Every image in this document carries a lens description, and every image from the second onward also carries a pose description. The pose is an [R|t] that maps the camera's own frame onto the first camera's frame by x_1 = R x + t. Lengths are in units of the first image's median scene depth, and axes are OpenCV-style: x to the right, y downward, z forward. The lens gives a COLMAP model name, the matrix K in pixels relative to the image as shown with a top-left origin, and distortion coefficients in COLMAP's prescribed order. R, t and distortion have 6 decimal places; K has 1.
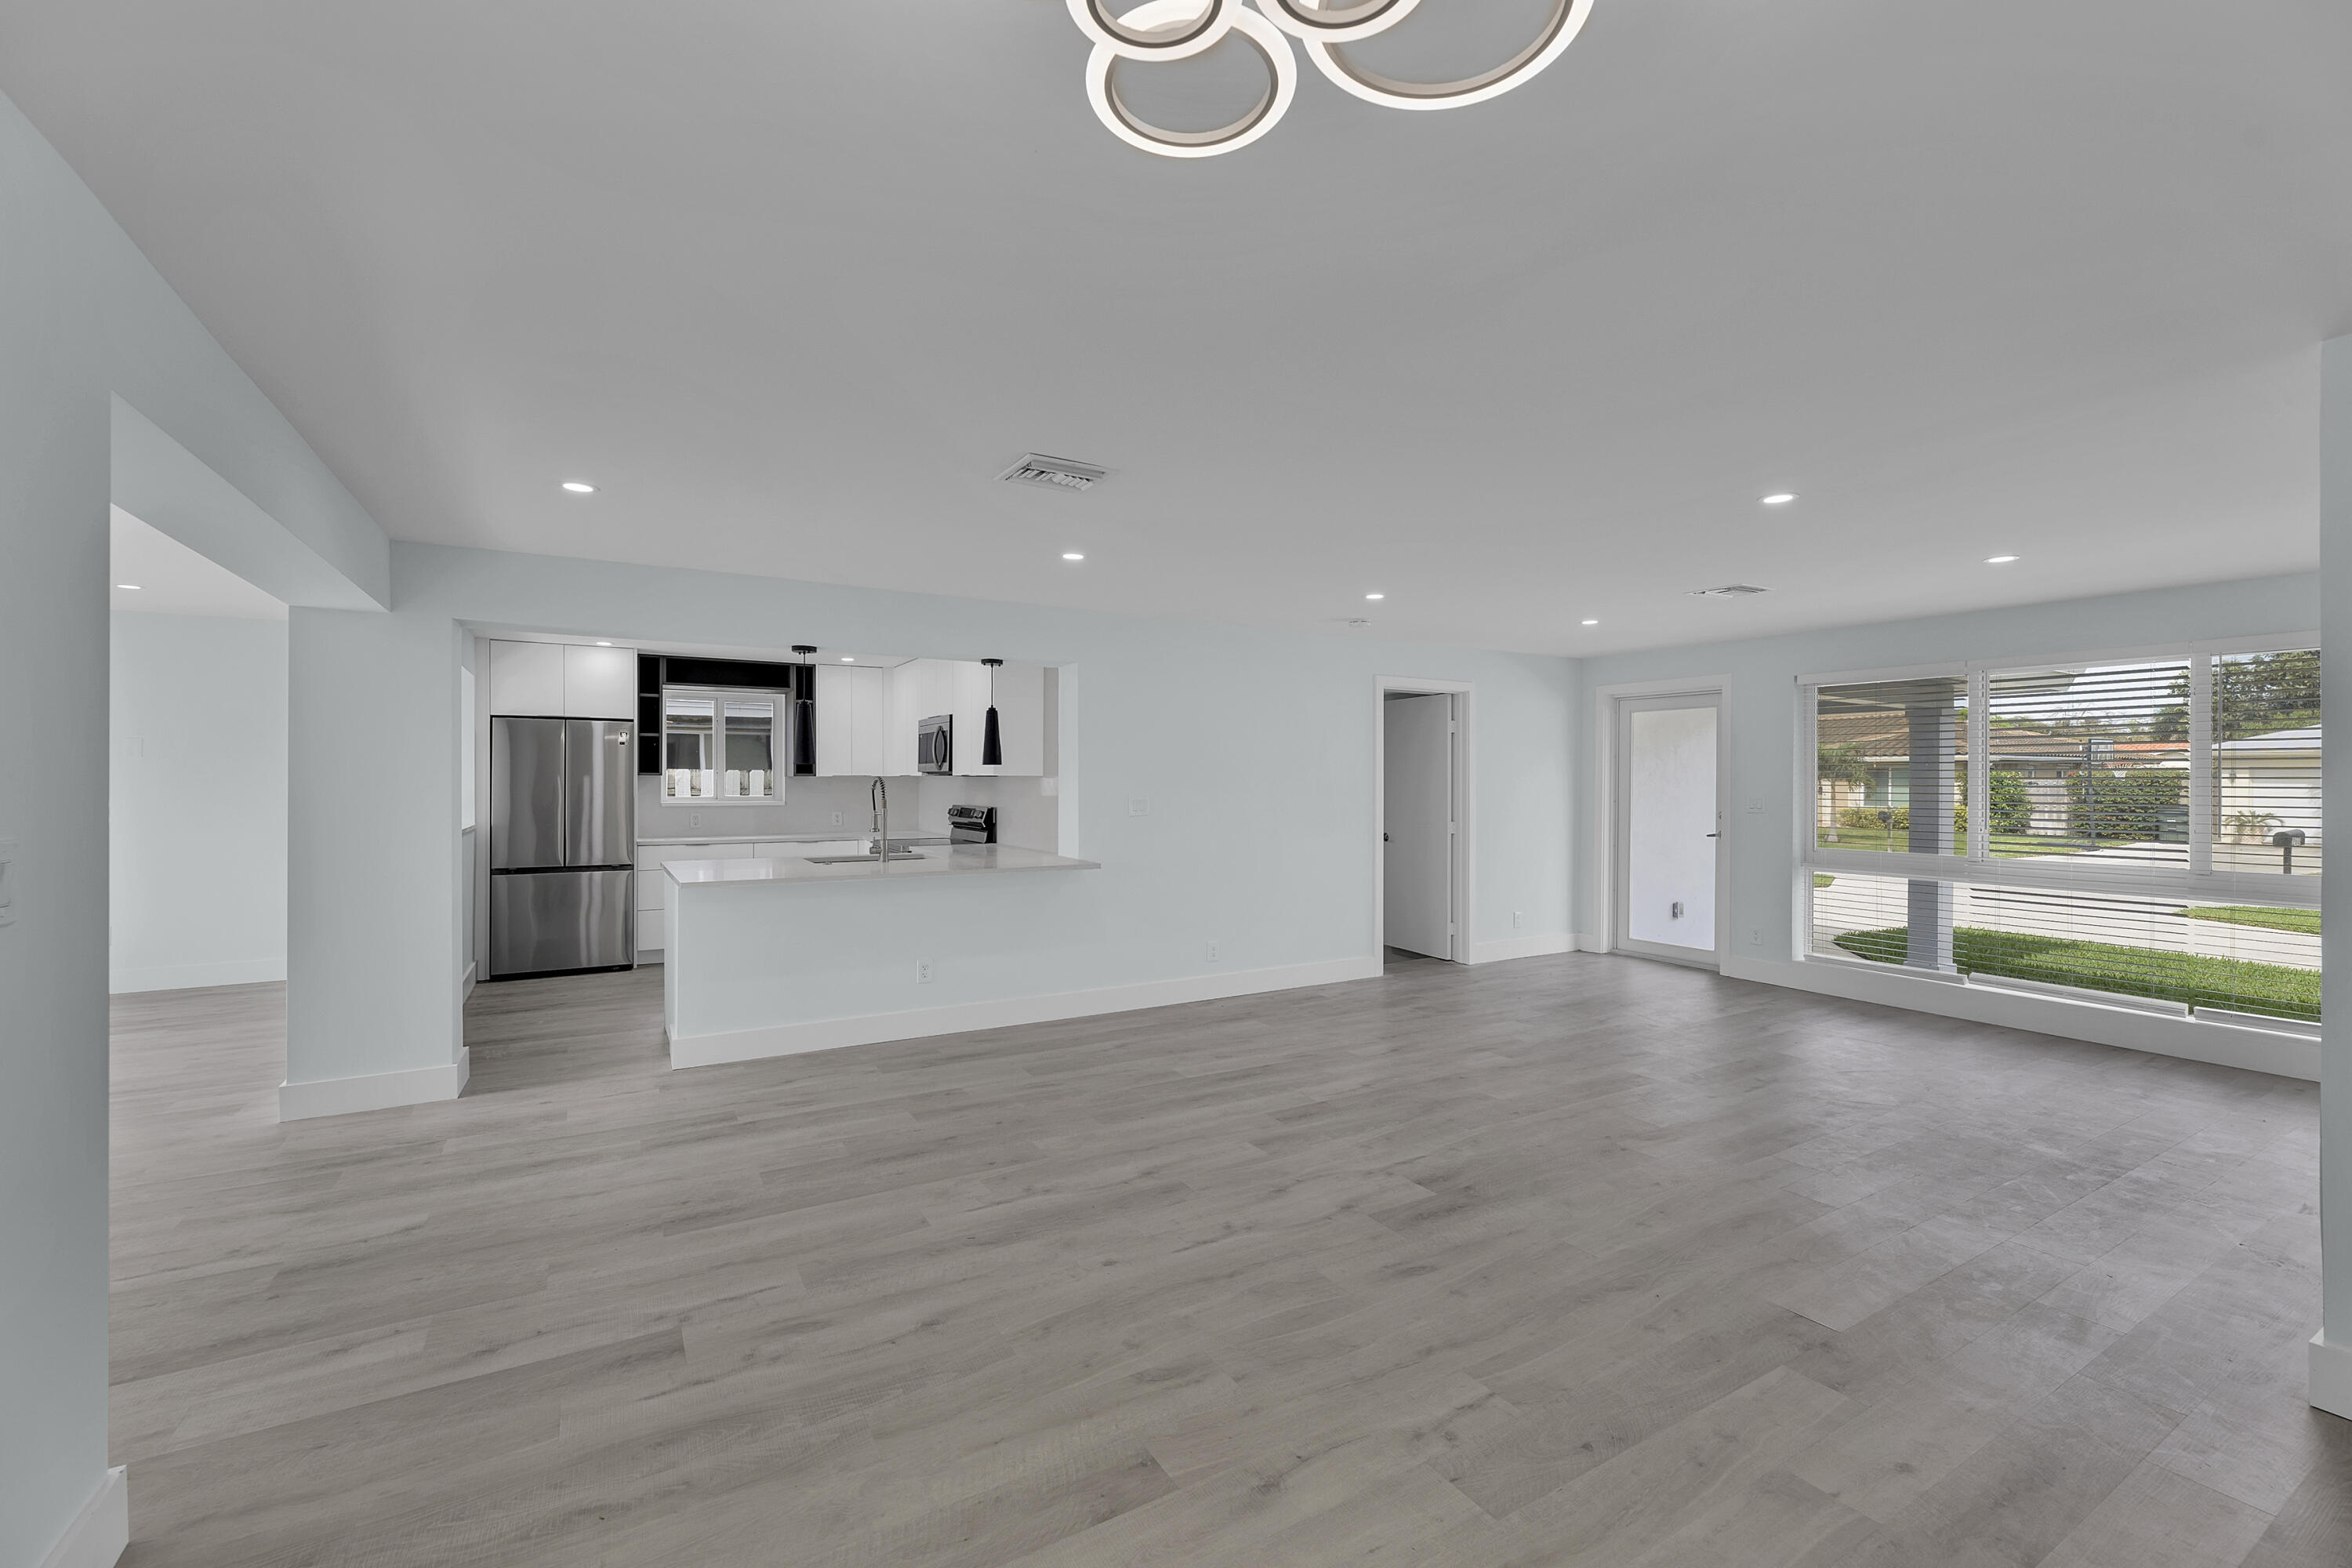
lens RADIAL K [[979.7, 0, 1179.3], [0, 979.7, 784.1], [0, 0, 1]] dist [-0.000241, 0.000093]
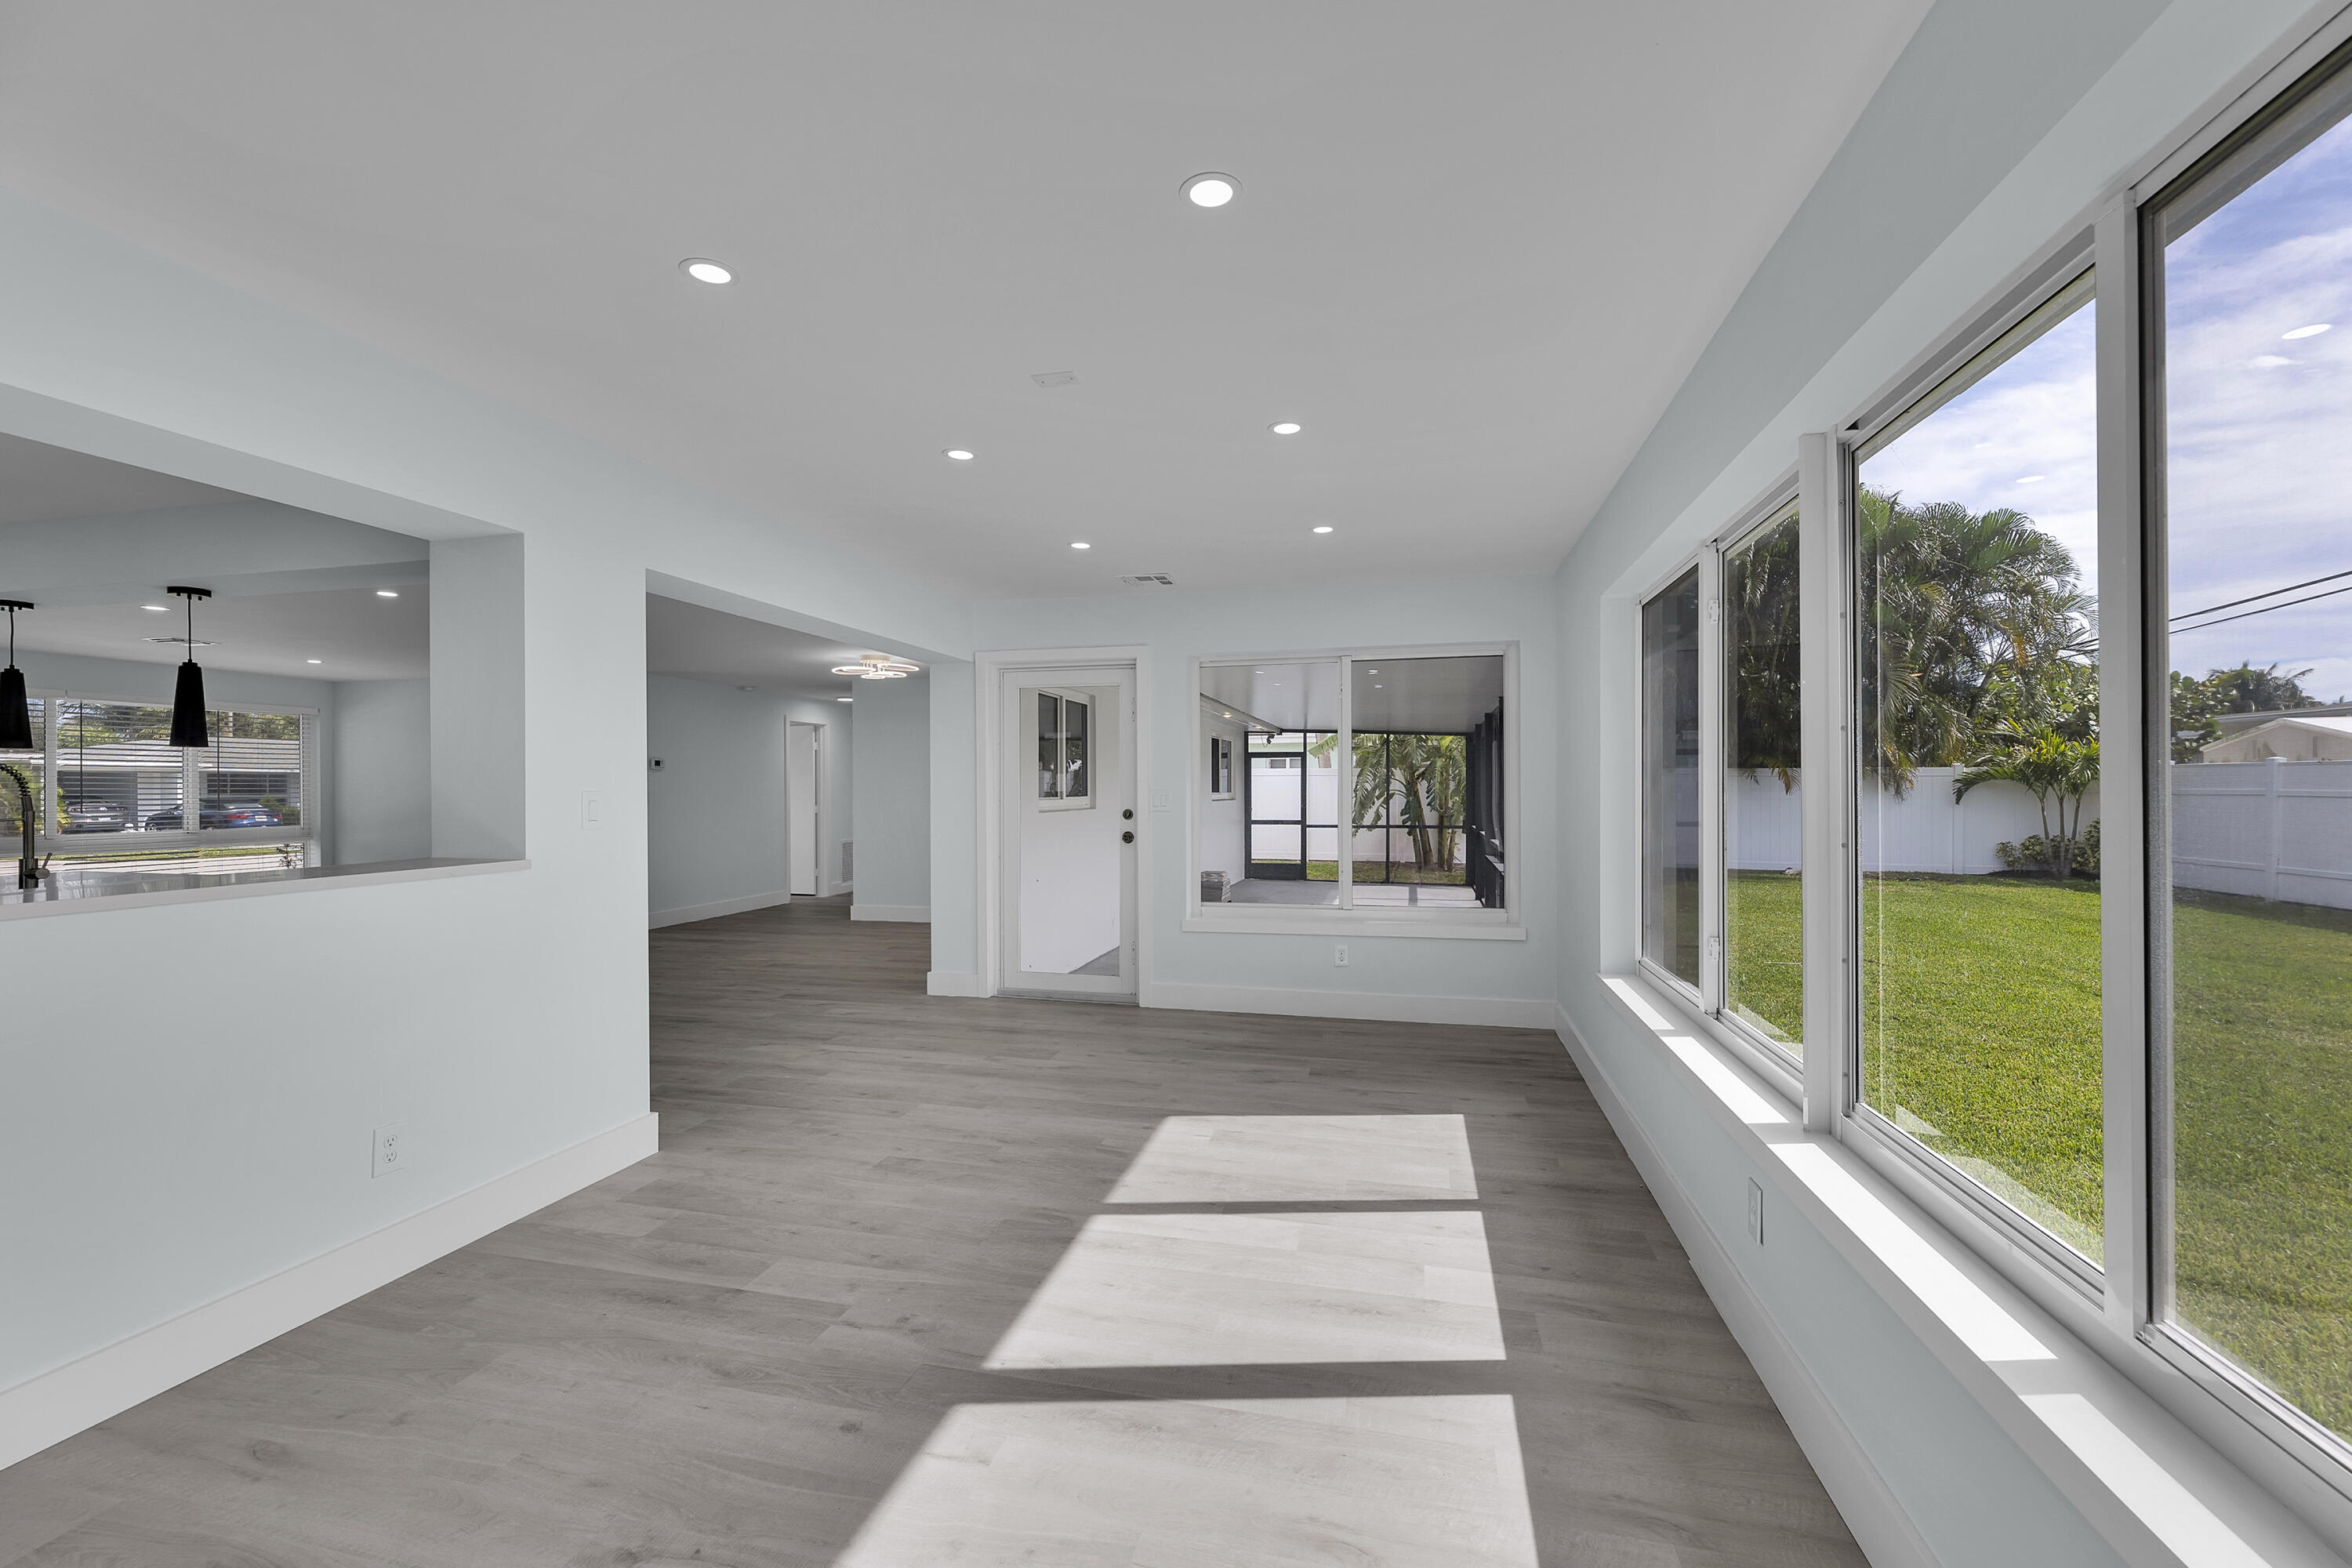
lens RADIAL K [[979.7, 0, 1179.3], [0, 979.7, 784.1], [0, 0, 1]] dist [-0.000241, 0.000093]
pose [[-0.716443, 0.002307, 0.697642, -2.230566], [0.004013, 0.999992, 0.000815, 0.005379], [-0.697634, 0.003383, -0.716446, 1.538713]]
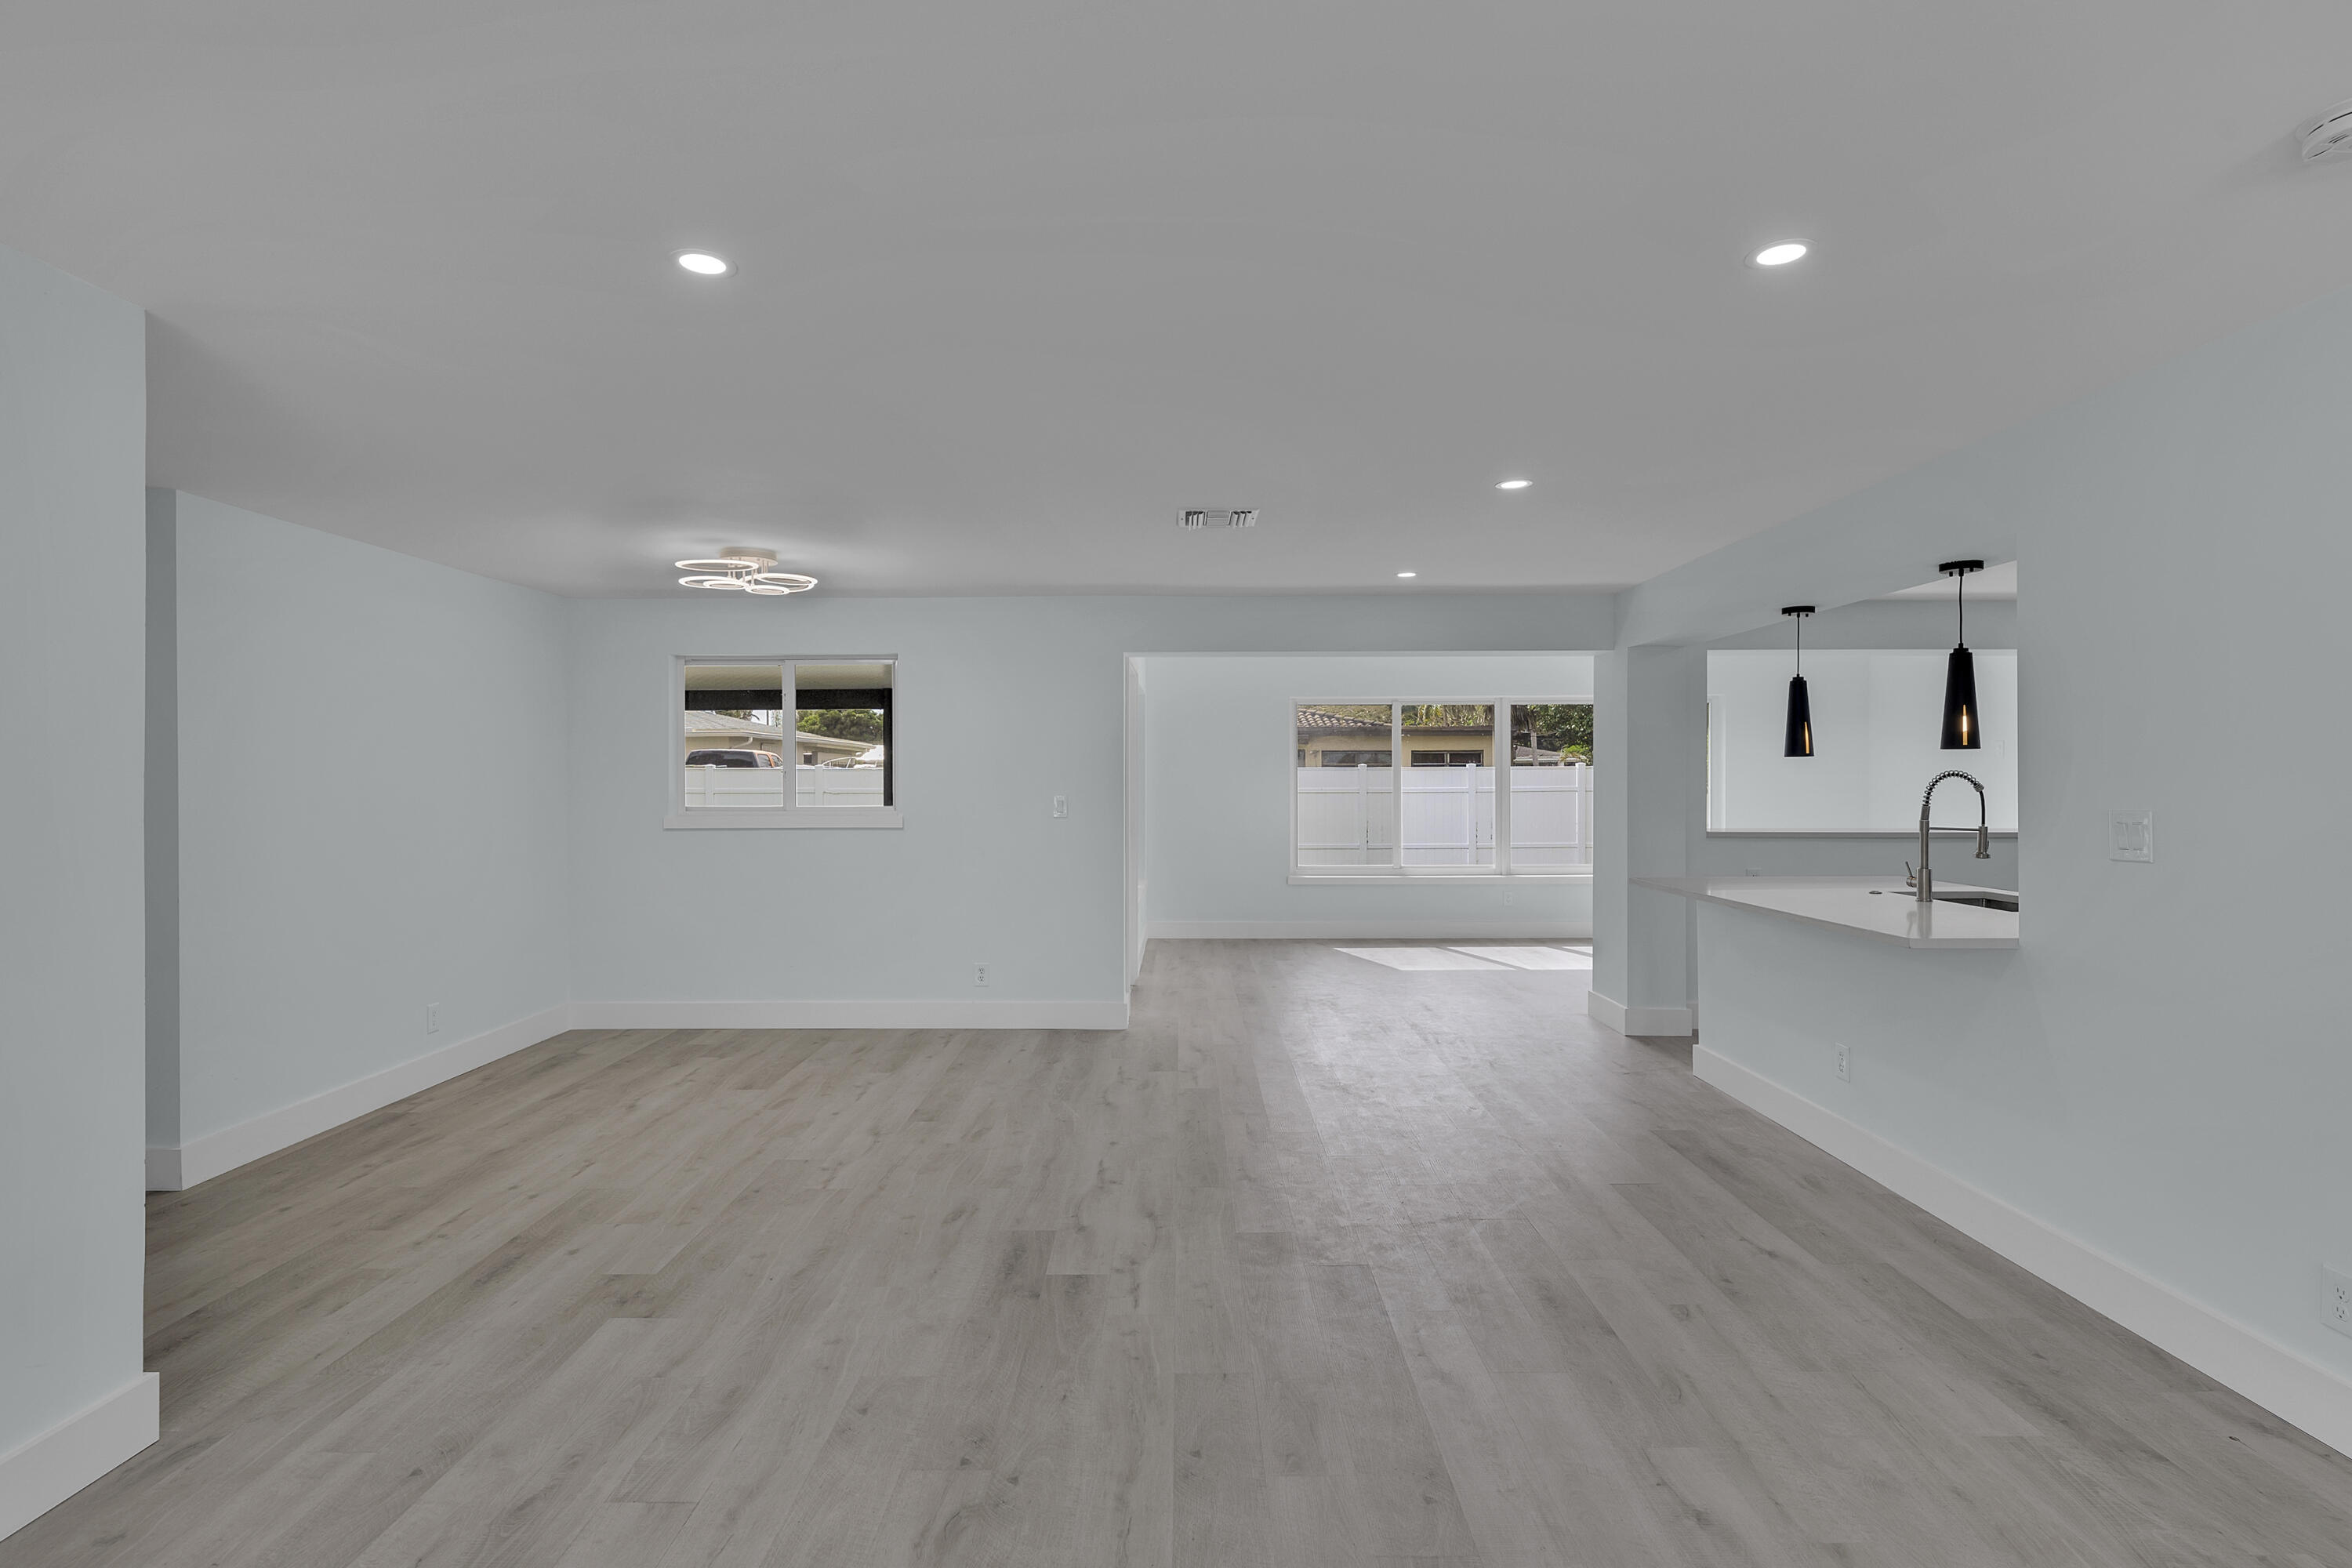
lens RADIAL K [[1162.8, 0, 1178.1], [0, 1162.8, 777.8], [0, 0, 1]] dist [-0.001284, -0.000209]
pose [[-0.514378, -0.001989, -0.857561, 1.064673], [-0.002284, 0.999997, -0.000949, -0.011495], [0.857561, 0.001471, -0.514381, 1.608260]]
